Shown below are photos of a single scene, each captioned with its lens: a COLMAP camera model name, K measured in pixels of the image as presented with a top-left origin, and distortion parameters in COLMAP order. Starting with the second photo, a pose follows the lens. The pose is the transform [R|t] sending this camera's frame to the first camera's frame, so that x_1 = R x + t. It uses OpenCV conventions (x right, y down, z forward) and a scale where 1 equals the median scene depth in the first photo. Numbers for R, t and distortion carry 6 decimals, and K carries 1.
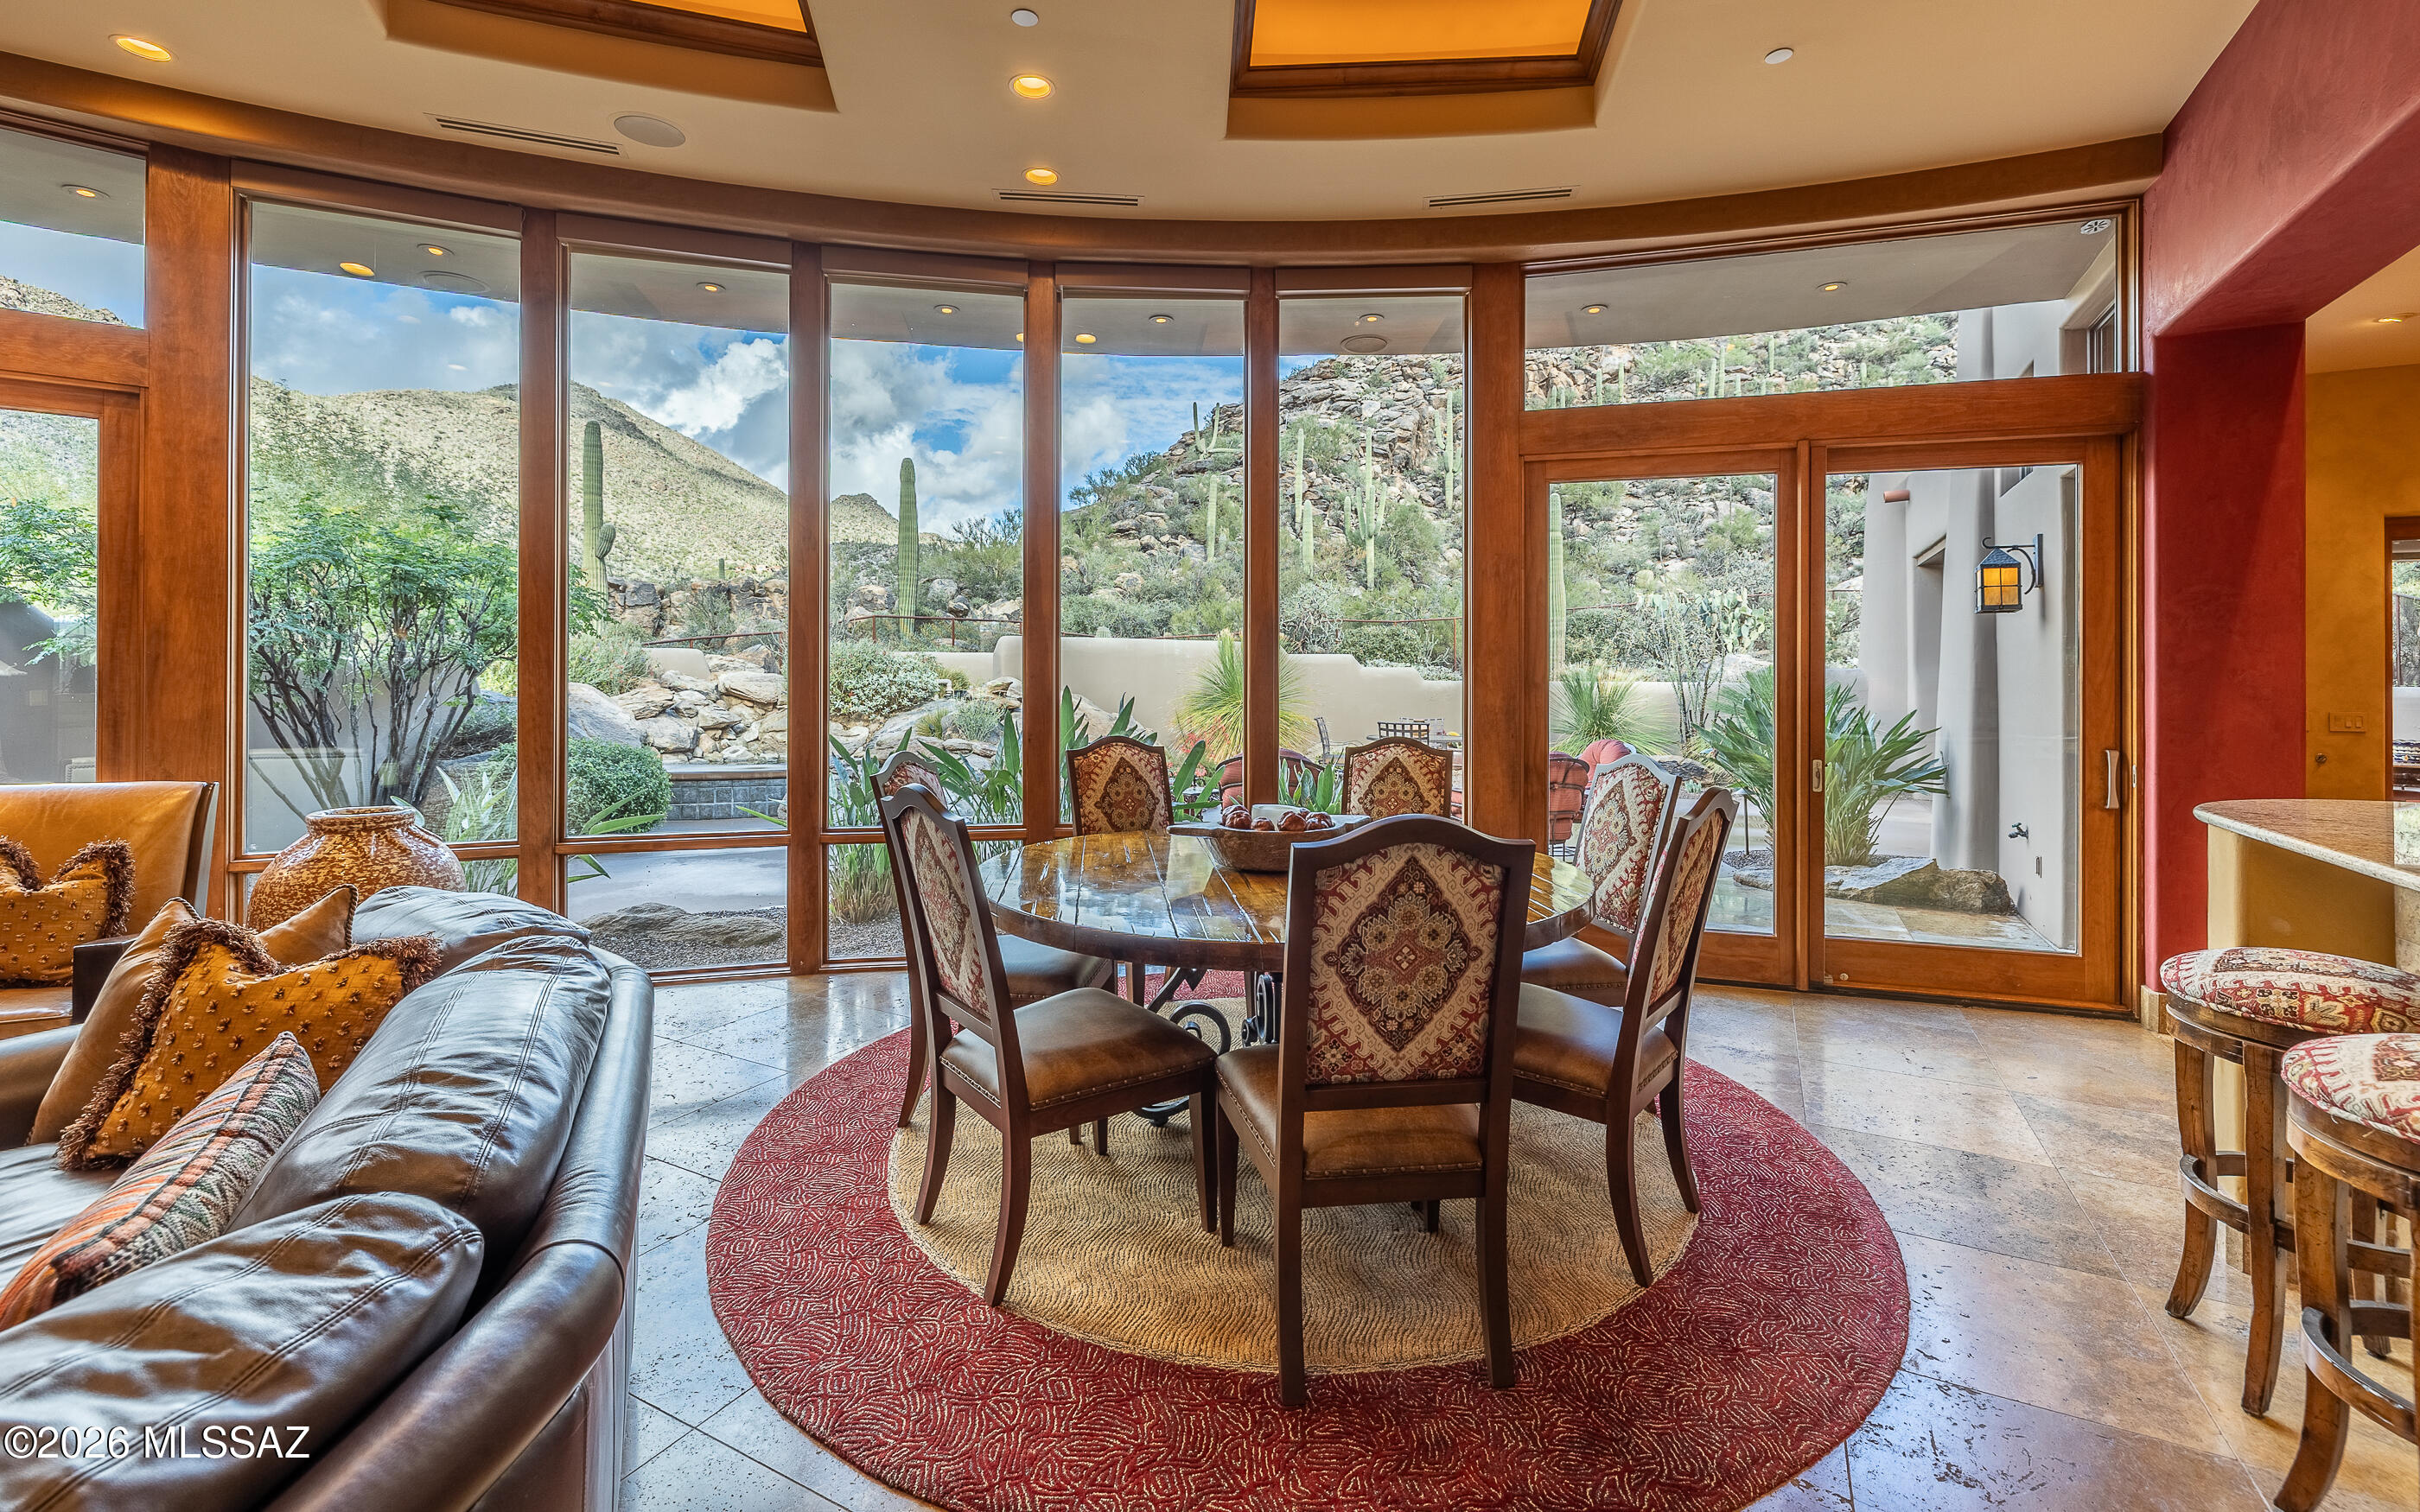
lens RADIAL K [[1044.2, 0, 1218.0], [0, 1044.2, 692.1], [0, 0, 1]] dist [-0.001452, -0.000635]
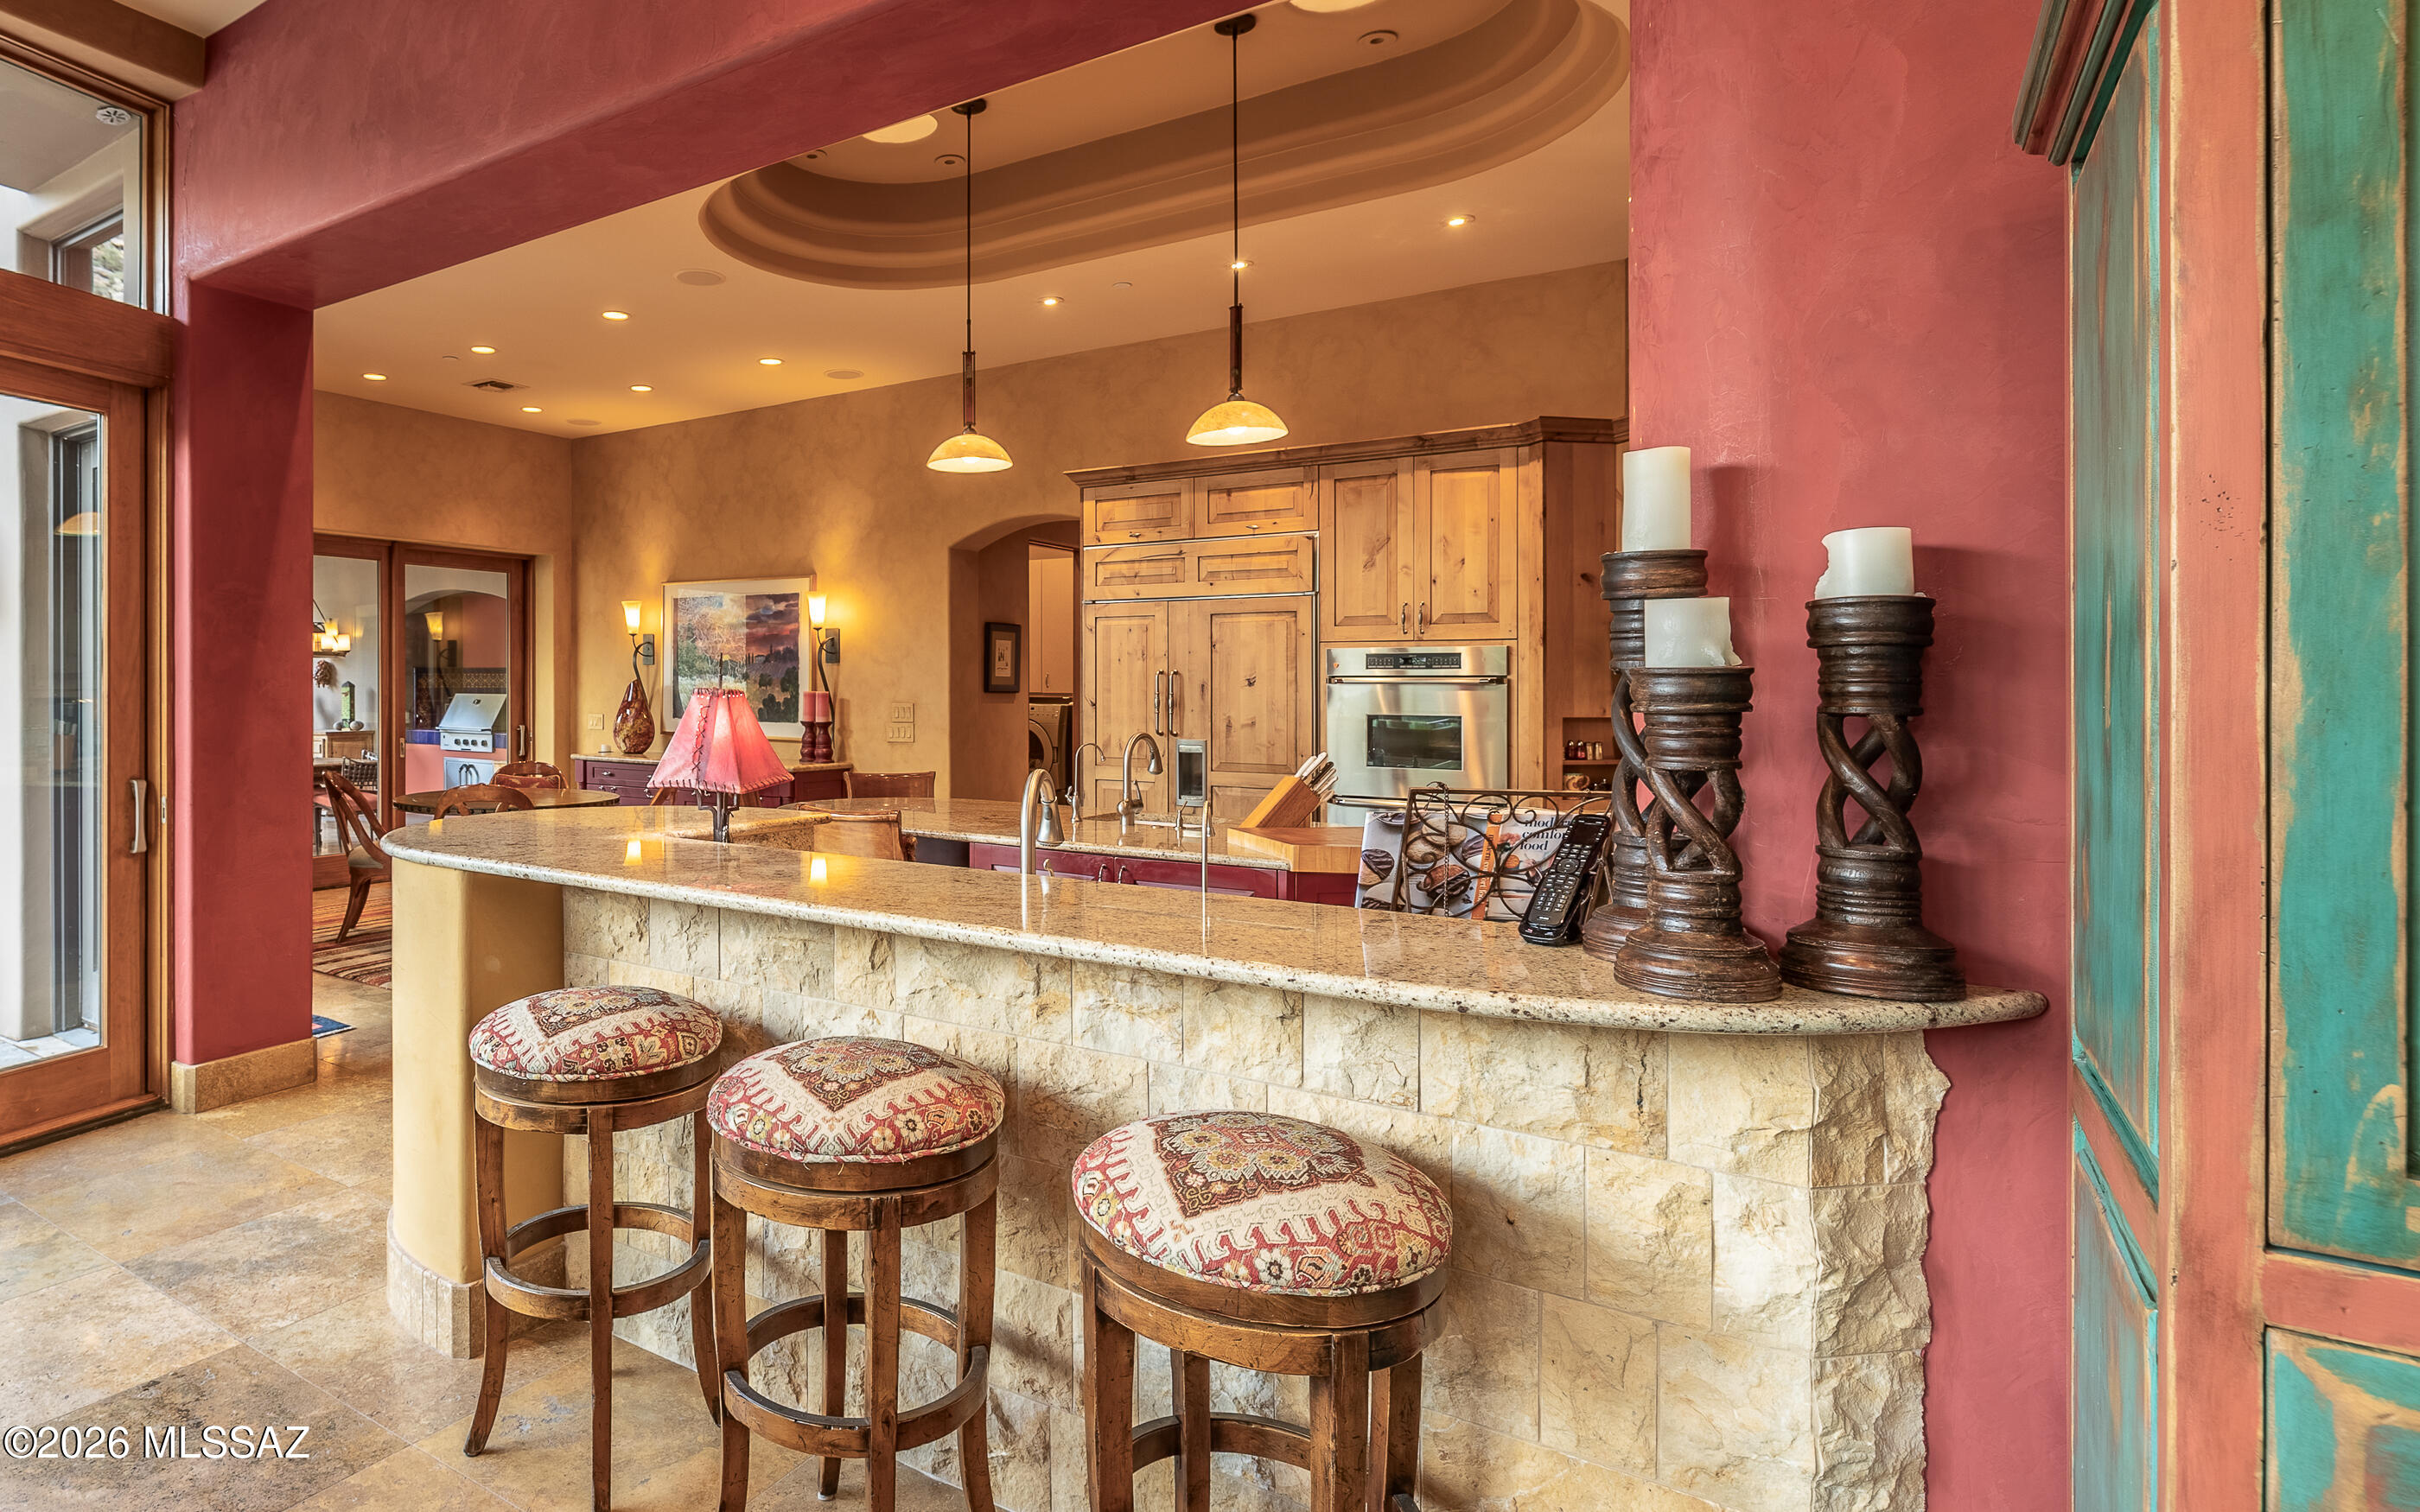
lens RADIAL K [[1306.4, 0, 866.7], [0, 1306.4, 690.7], [0, 0, 1]] dist [-0.004176, -0.000957]
pose [[0.167714, -0.007493, 0.985807, -0.037527], [0.011199, 0.999921, 0.005695, -0.012714], [-0.985772, 0.010085, 0.167785, 0.282955]]
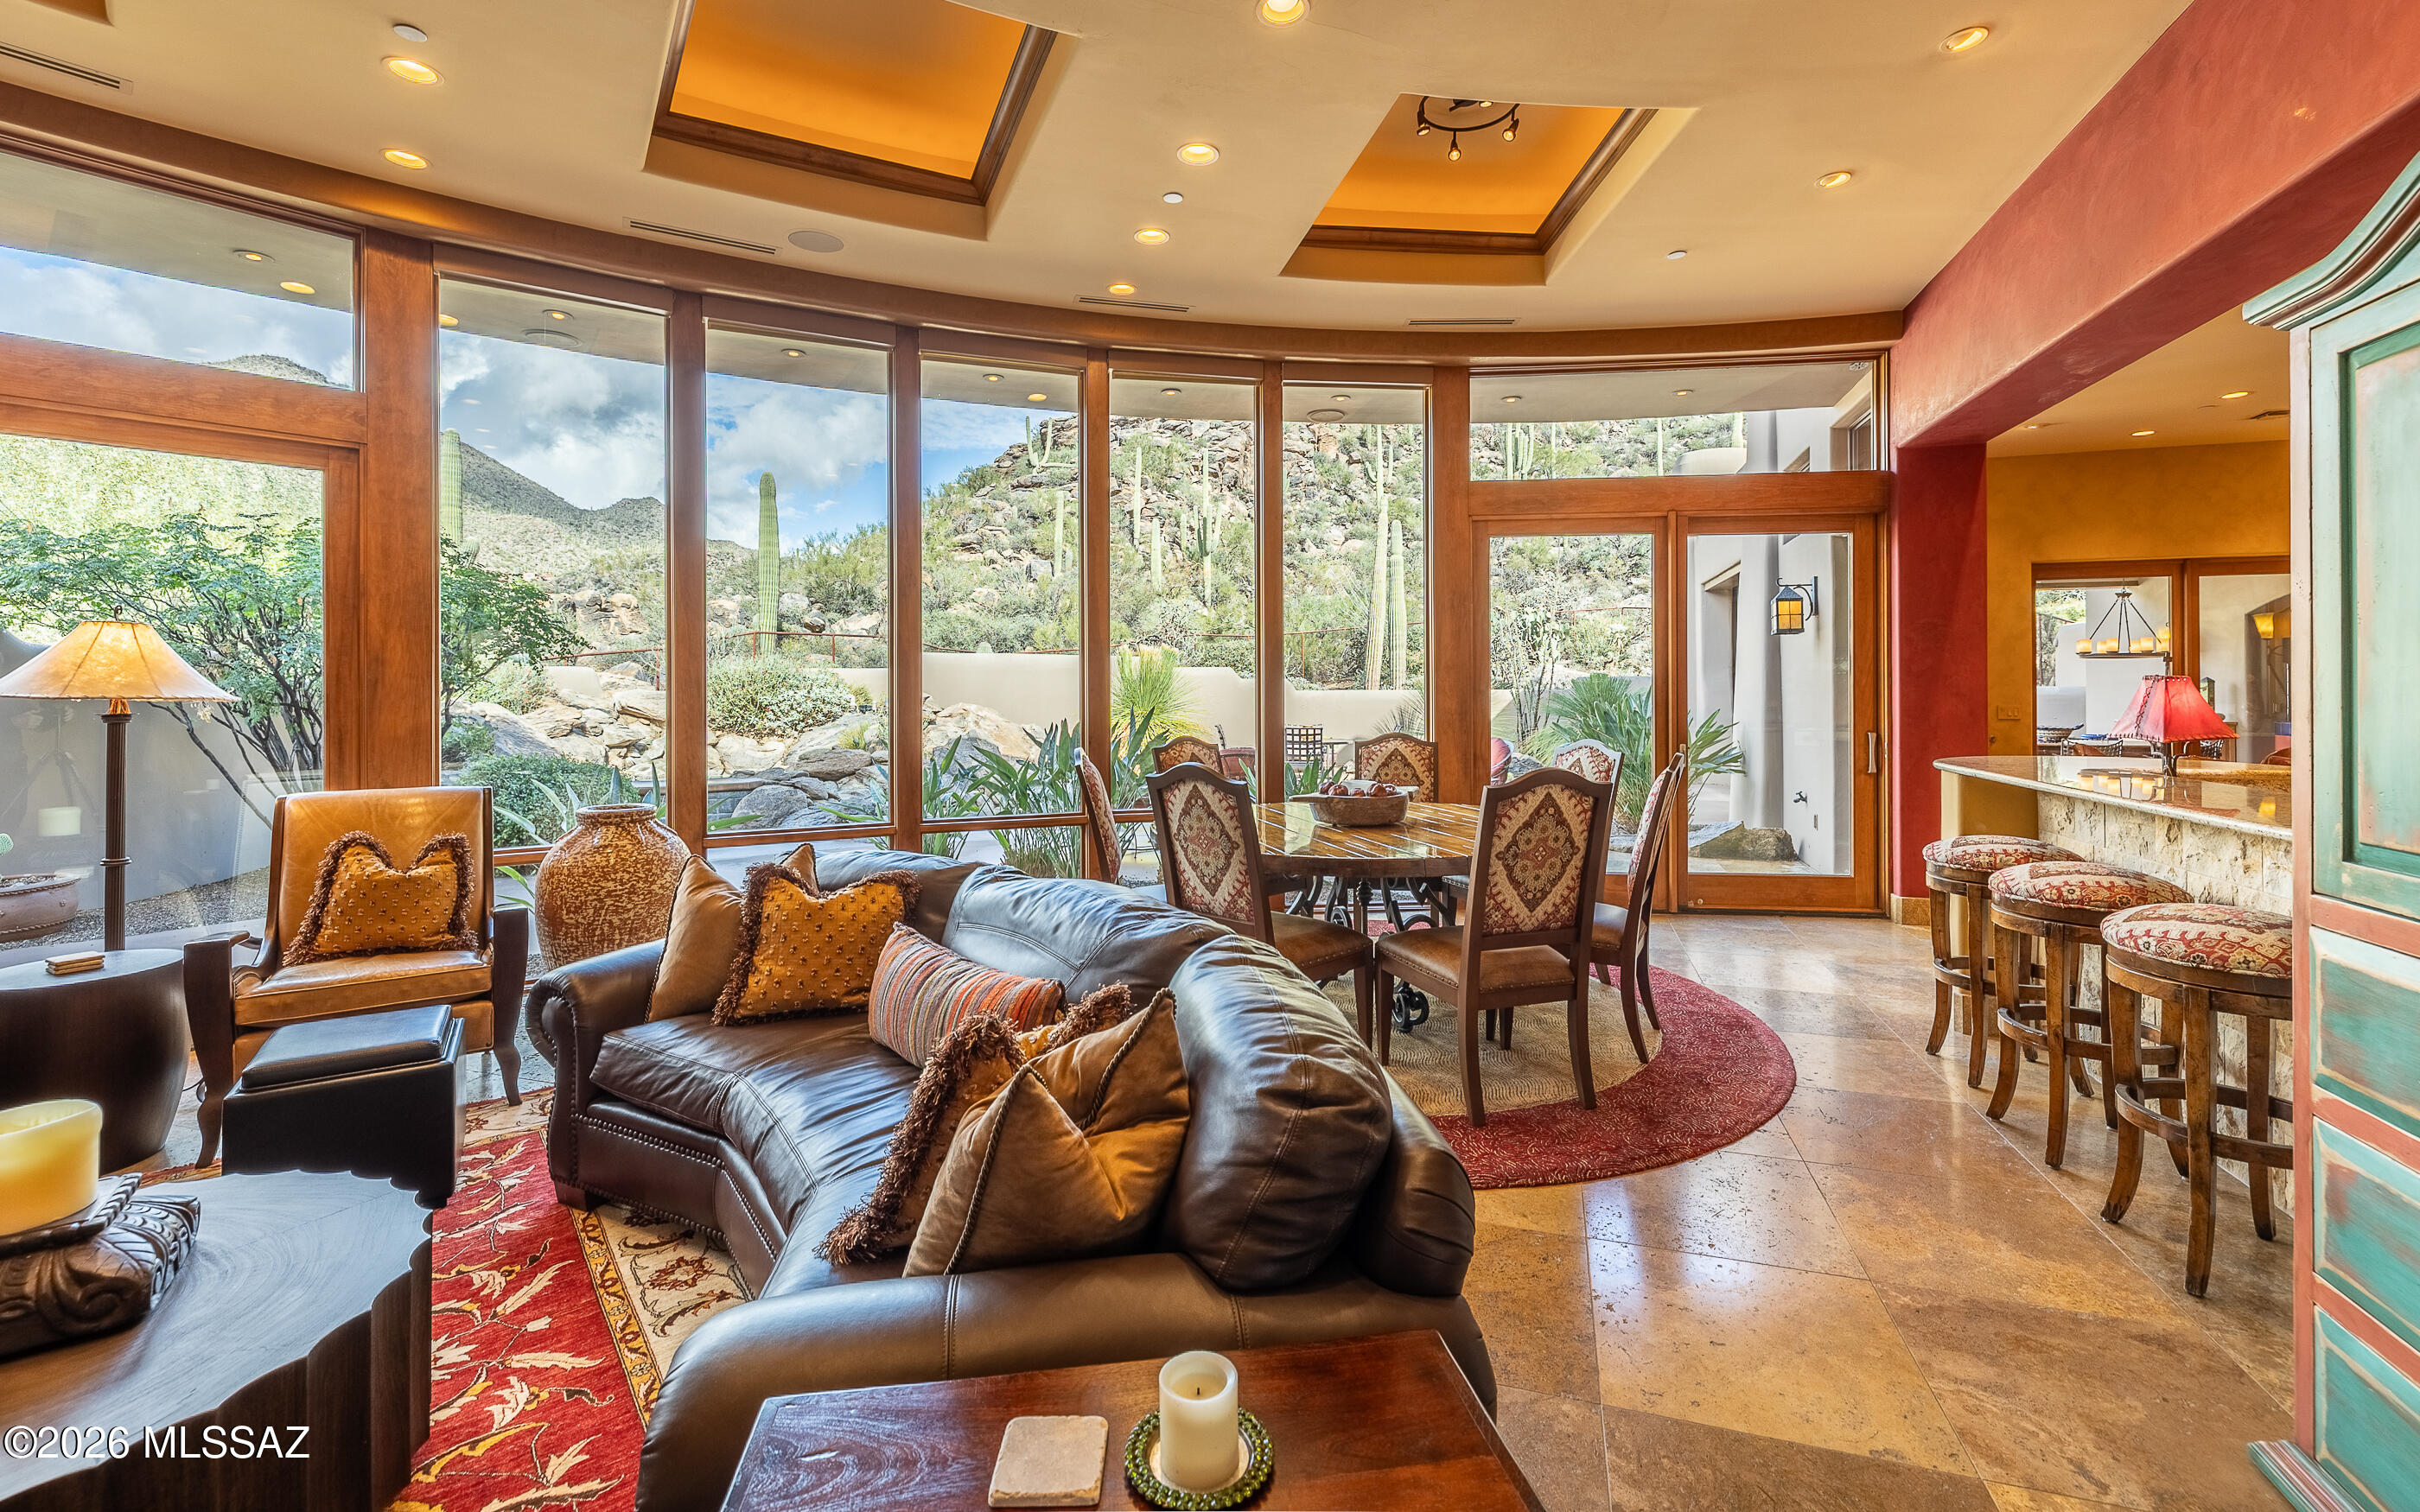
lens RADIAL K [[1058.6, 0, 1207.0], [0, 1058.6, 715.7], [0, 0, 1]] dist [-0.002703, -0.000182]
pose [[0.983710, -0.015814, 0.179068, -0.312513], [0.013857, 0.999830, 0.012175, 0.002170], [-0.179231, -0.009495, 0.983761, -0.277075]]
